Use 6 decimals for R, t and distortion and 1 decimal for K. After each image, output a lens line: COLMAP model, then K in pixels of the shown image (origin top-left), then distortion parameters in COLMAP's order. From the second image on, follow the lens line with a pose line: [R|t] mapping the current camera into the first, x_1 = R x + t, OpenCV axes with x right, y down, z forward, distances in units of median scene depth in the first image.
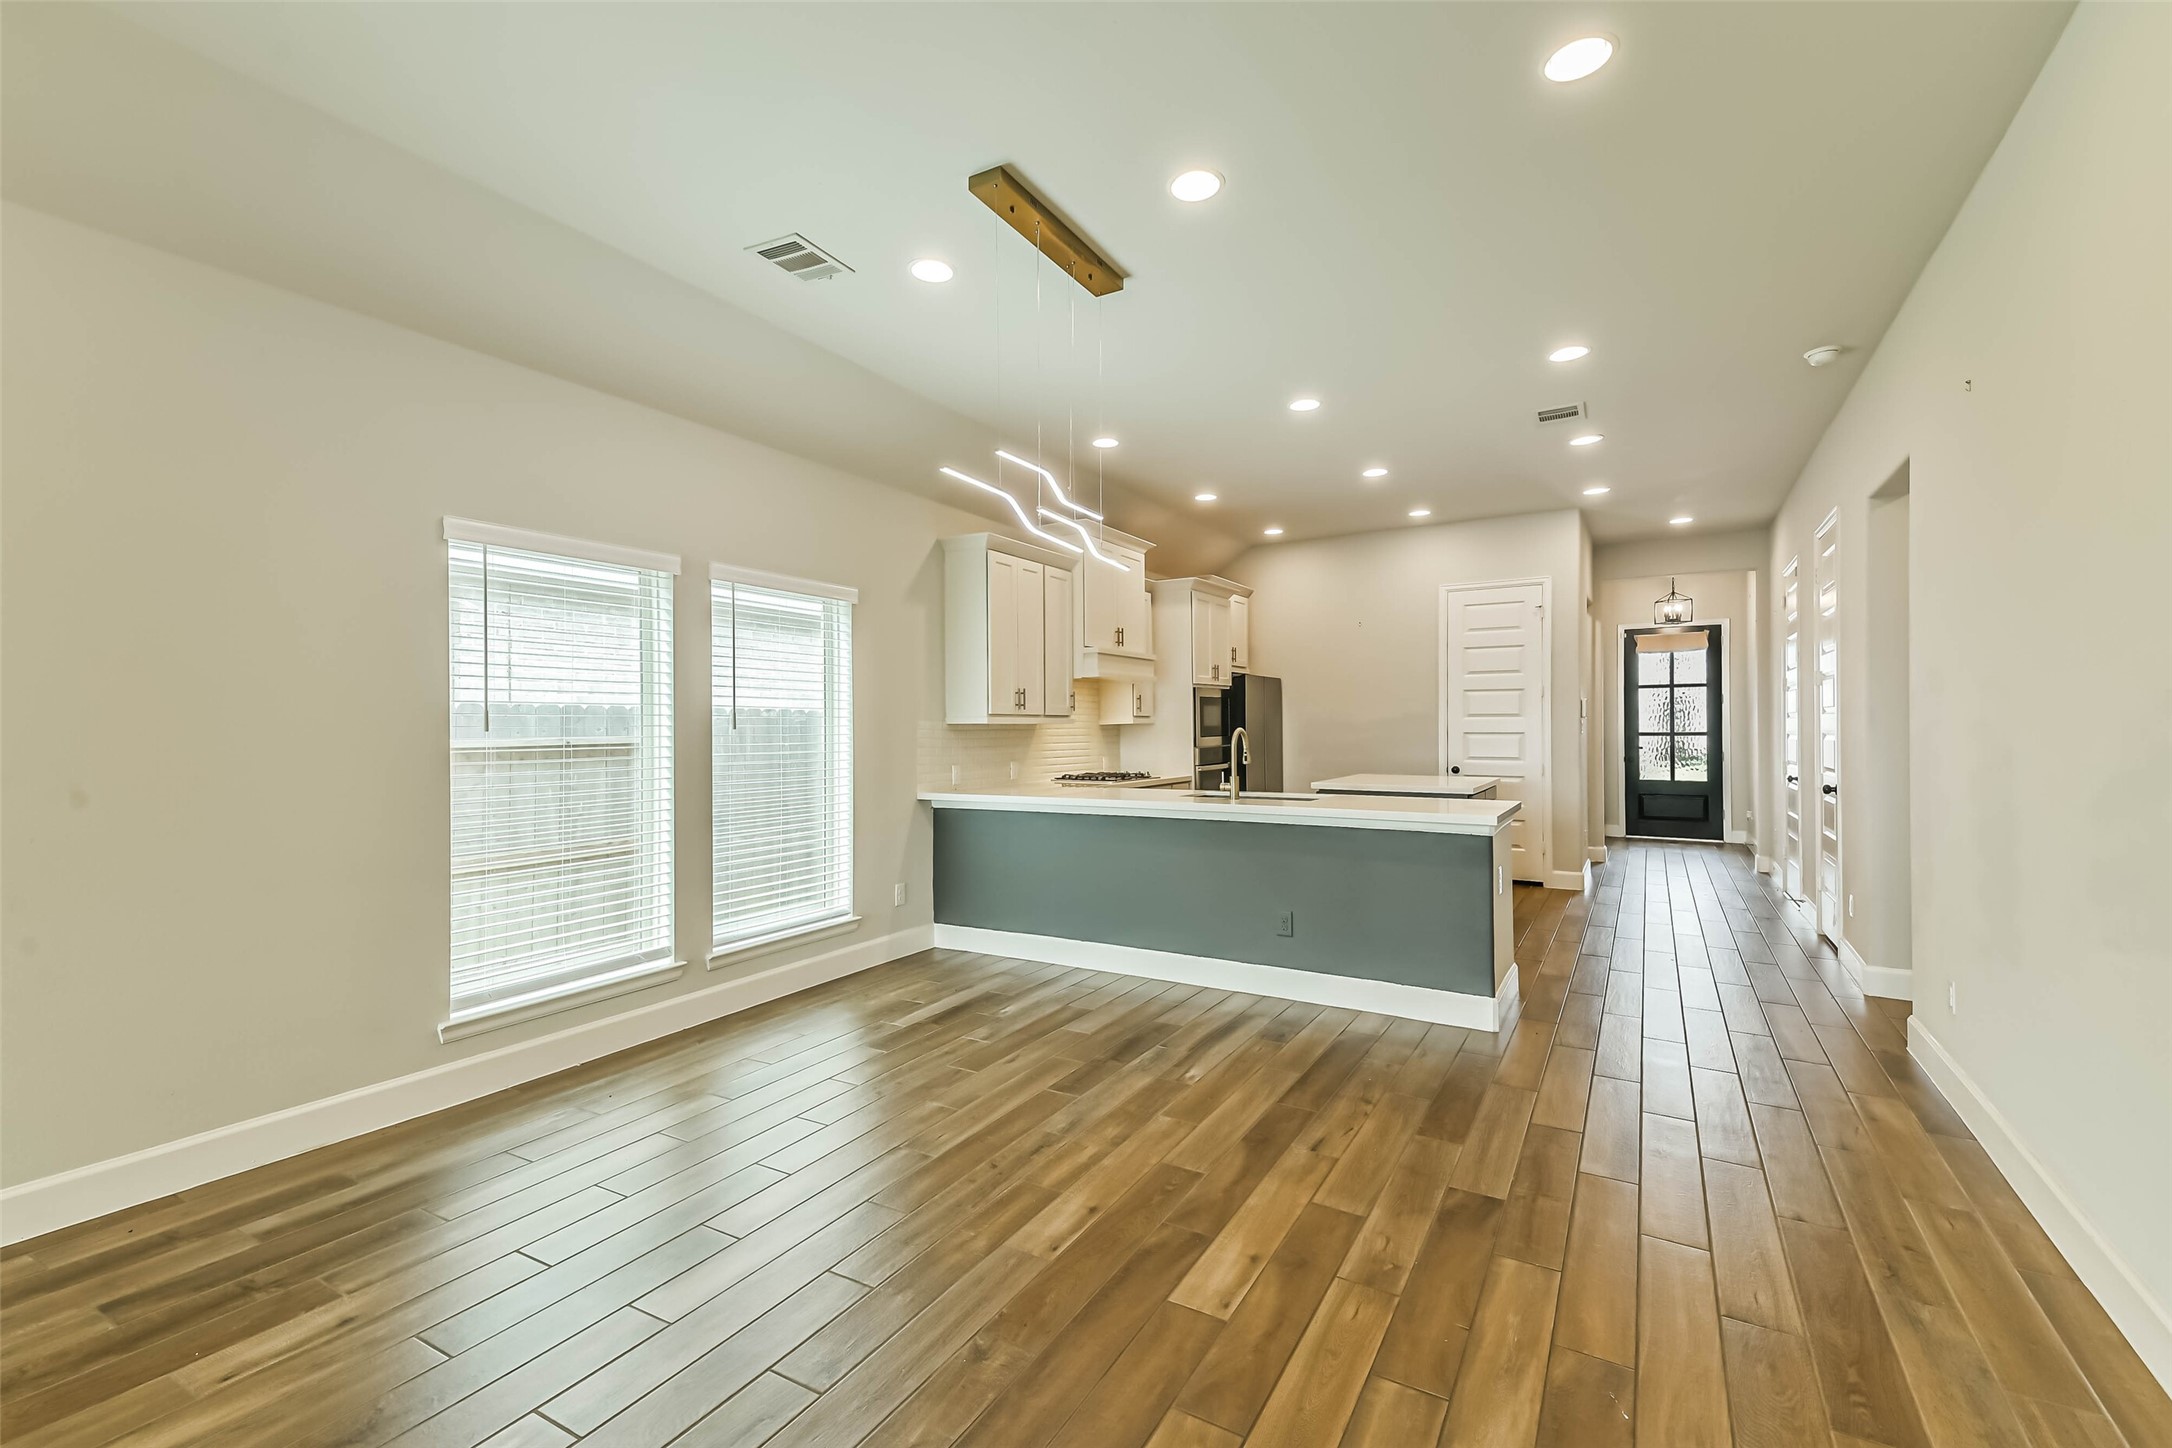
lens RADIAL K [[925.8, 0, 1086.0], [0, 925.8, 724.0], [0, 0, 1]] dist [0.048152, -0.000157]
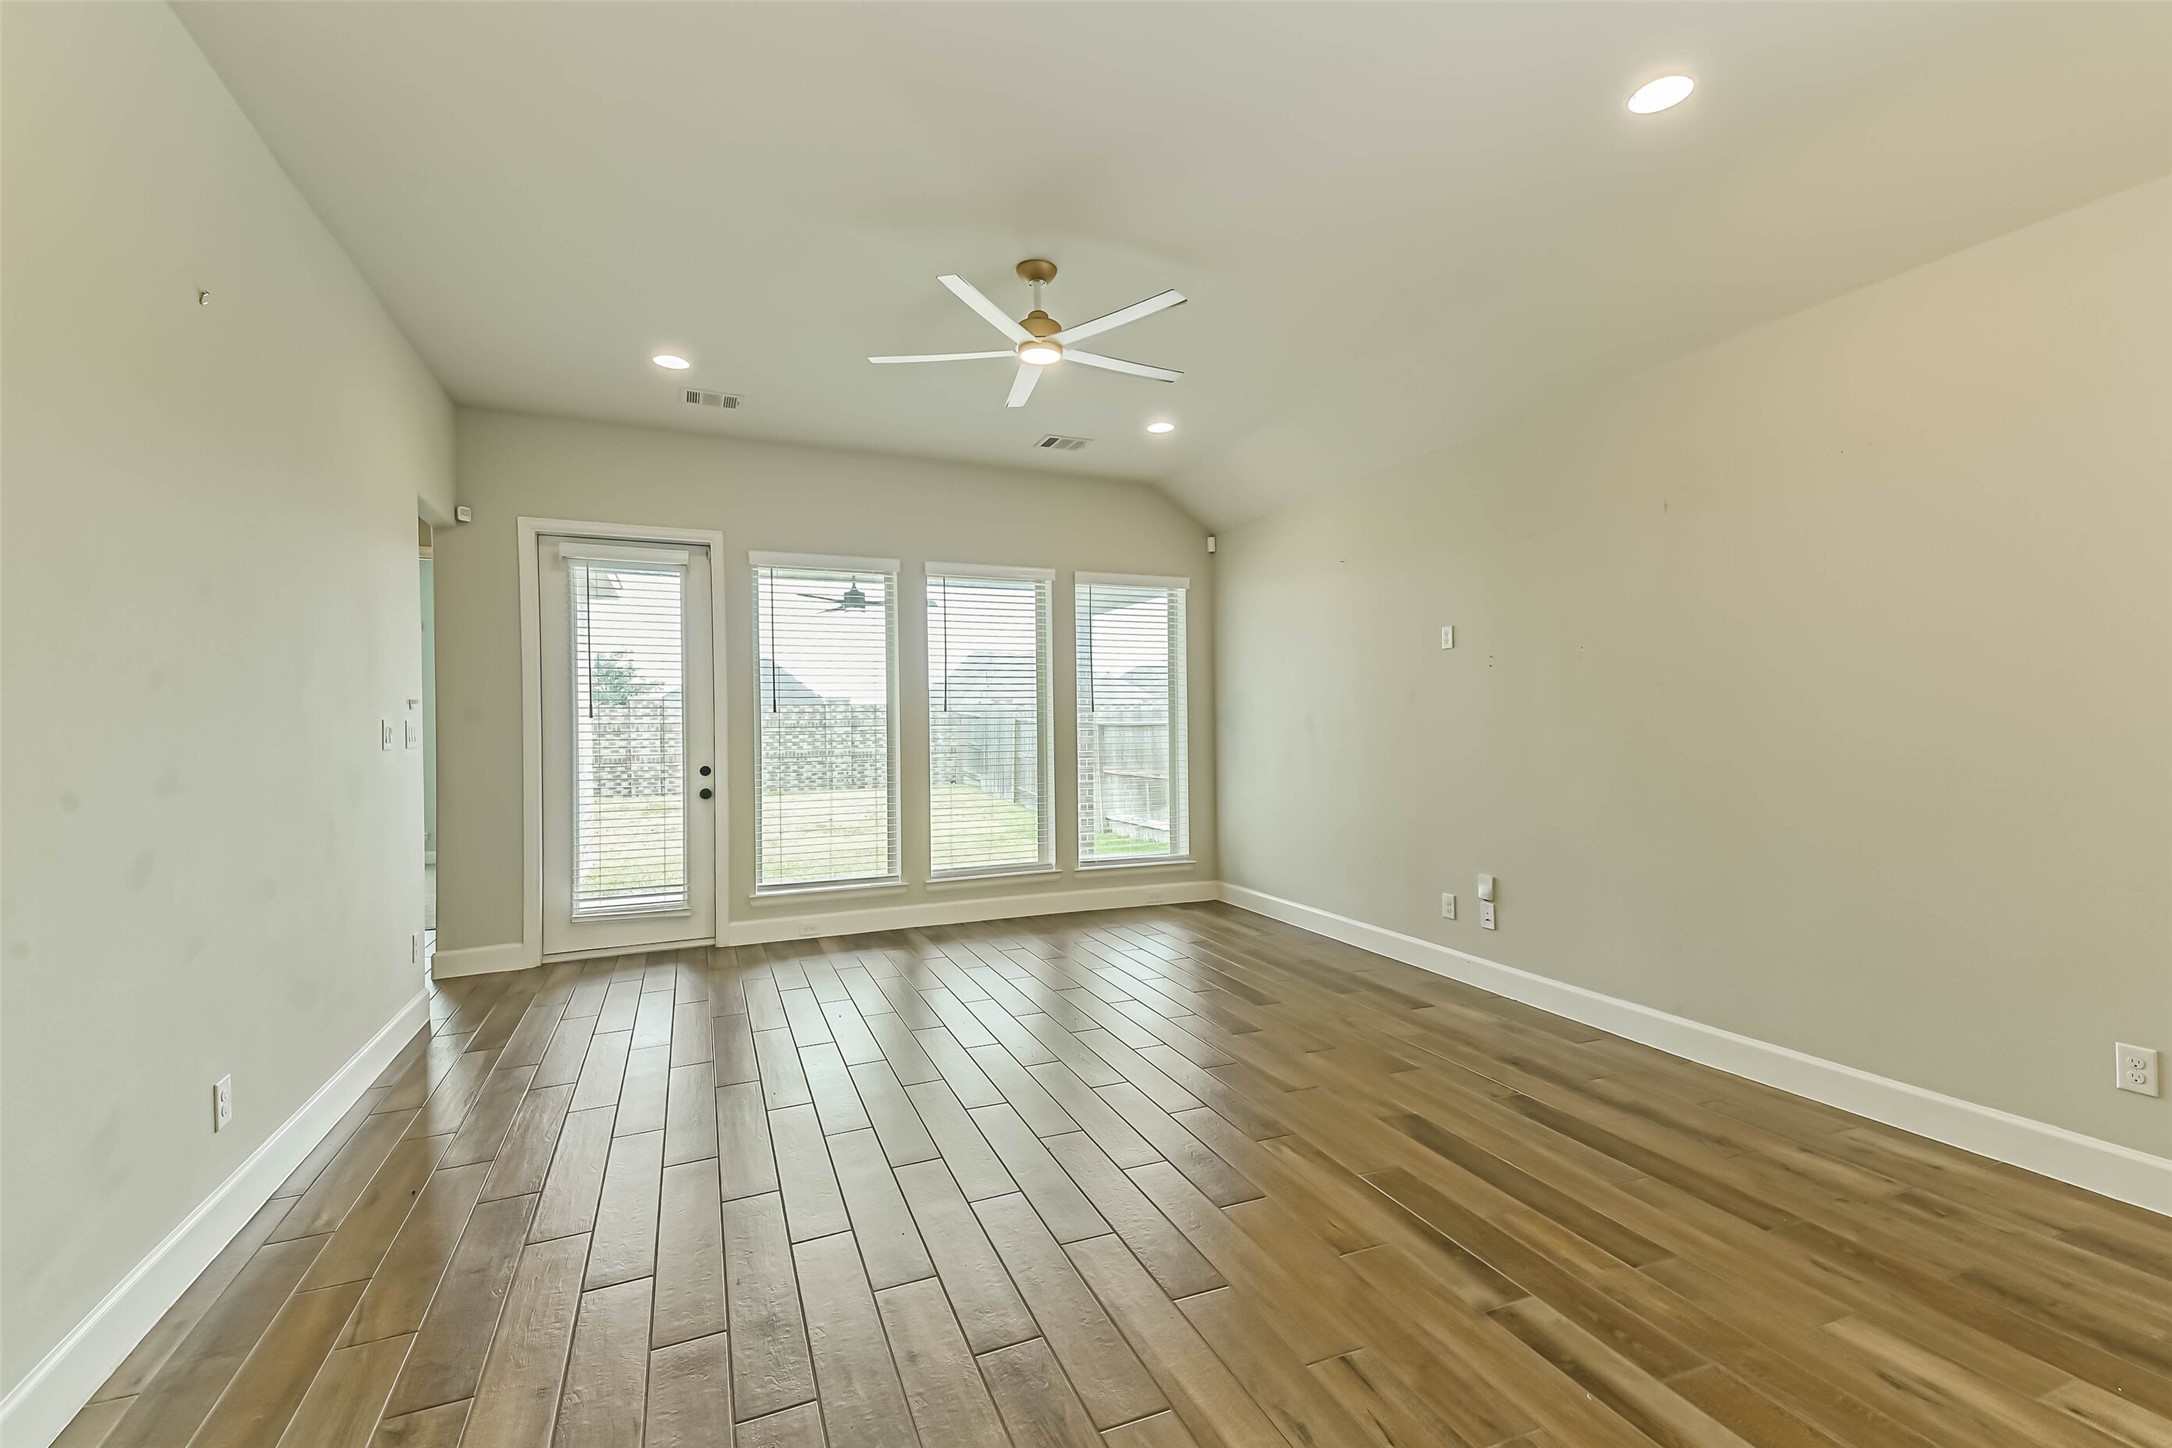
lens RADIAL K [[916.4, 0, 1077.8], [0, 916.4, 727.1], [0, 0, 1]] dist [0.066999, -0.000204]
pose [[-0.598766, 0.015233, -0.800779, 0.120531], [0.019138, 0.999806, 0.004709, 0.000802], [0.800695, -0.012506, -0.598942, 0.231488]]
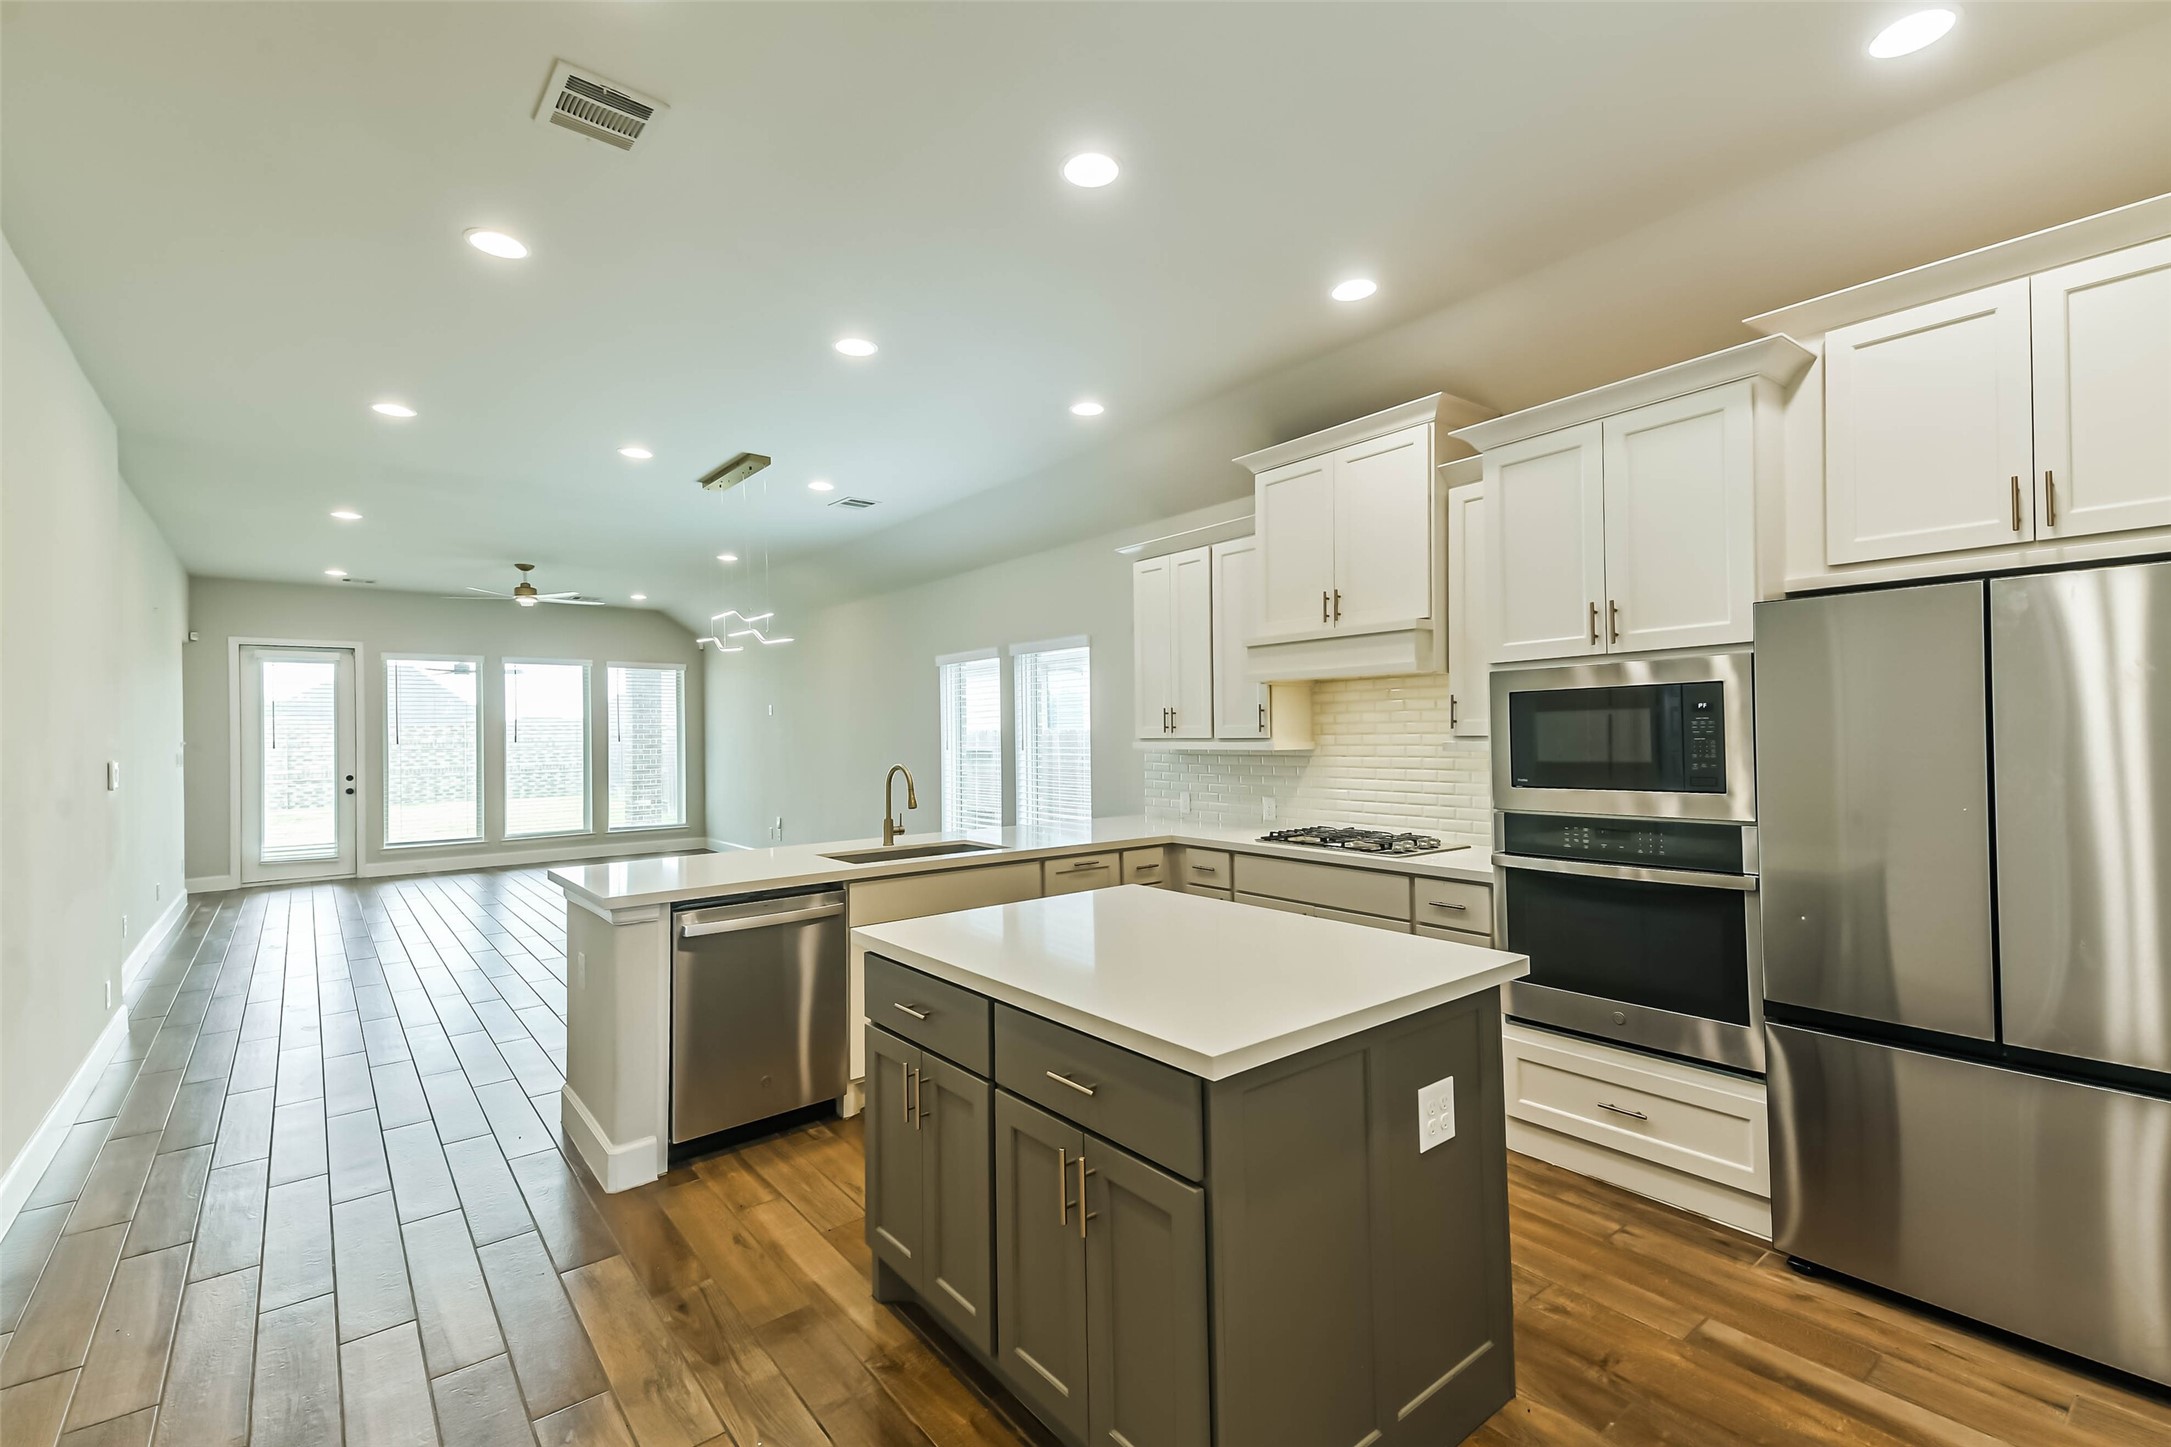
lens RADIAL K [[942.3, 0, 1087.8], [0, 942.3, 728.5], [0, 0, 1]] dist [0.087295, -0.042053]
pose [[-0.352062, 0.006641, -0.935953, 0.662886], [0.018443, 0.999830, 0.000157, -0.017979], [0.935795, -0.017207, -0.352124, 1.061327]]
